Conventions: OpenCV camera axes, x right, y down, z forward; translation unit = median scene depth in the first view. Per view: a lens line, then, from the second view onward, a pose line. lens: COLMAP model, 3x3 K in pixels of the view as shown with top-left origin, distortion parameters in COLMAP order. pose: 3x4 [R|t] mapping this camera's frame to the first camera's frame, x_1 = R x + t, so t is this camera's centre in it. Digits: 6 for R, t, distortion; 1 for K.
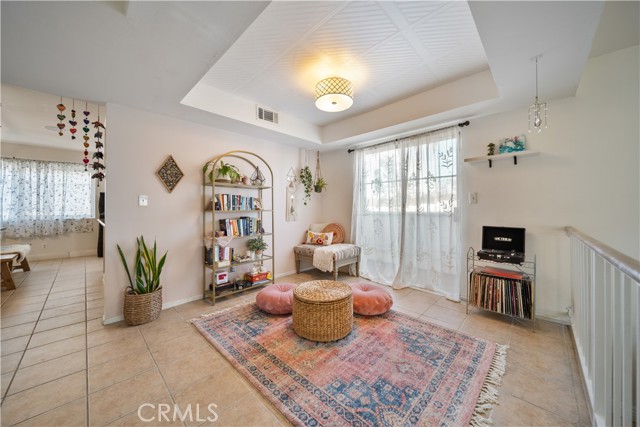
lens RADIAL K [[227.8, 0, 314.8], [0, 227.8, 207.4], [0, 0, 1]] dist [-0.004435, -0.000565]
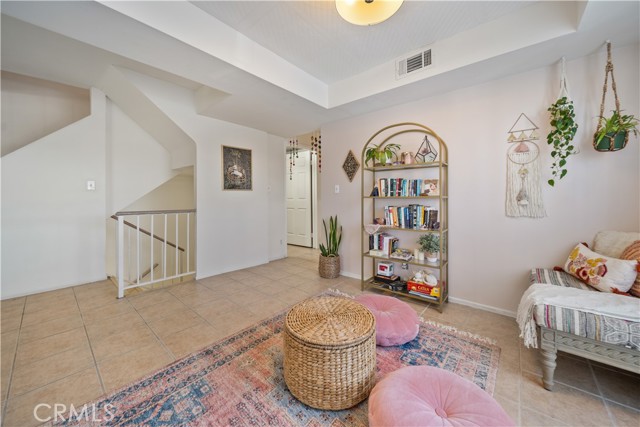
lens RADIAL K [[227.8, 0, 319.9], [0, 227.8, 198.1], [0, 0, 1]] dist [-0.004435, -0.000565]
pose [[0.091823, 0.006514, -0.995754, 0.555507], [0.008396, 0.999938, 0.007315, 0.011785], [0.995740, -0.009032, 0.091762, 0.745888]]
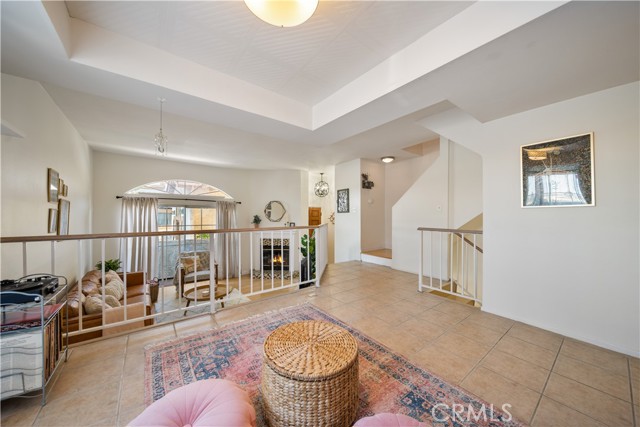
lens RADIAL K [[227.8, 0, 320.7], [0, 227.8, 216.0], [0, 0, 1]] dist [-0.004435, -0.000565]
pose [[-0.993258, -0.002211, 0.115901, -0.052635], [-0.002258, 0.999997, -0.000272, 0.006654], [-0.115900, -0.000532, -0.993261, 1.326340]]
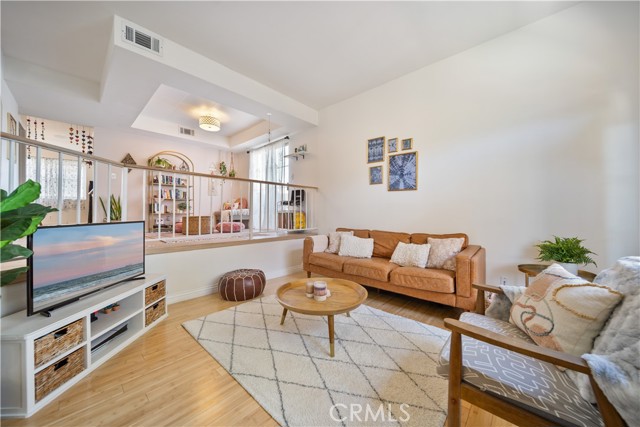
lens RADIAL K [[227.8, 0, 315.7], [0, 227.8, 213.2], [0, 0, 1]] dist [-0.004435, -0.000565]
pose [[0.999542, -0.001358, 0.030218, 0.880182], [0.001128, 0.999970, 0.007628, 0.262007], [-0.030227, -0.007591, 0.999514, -0.958210]]
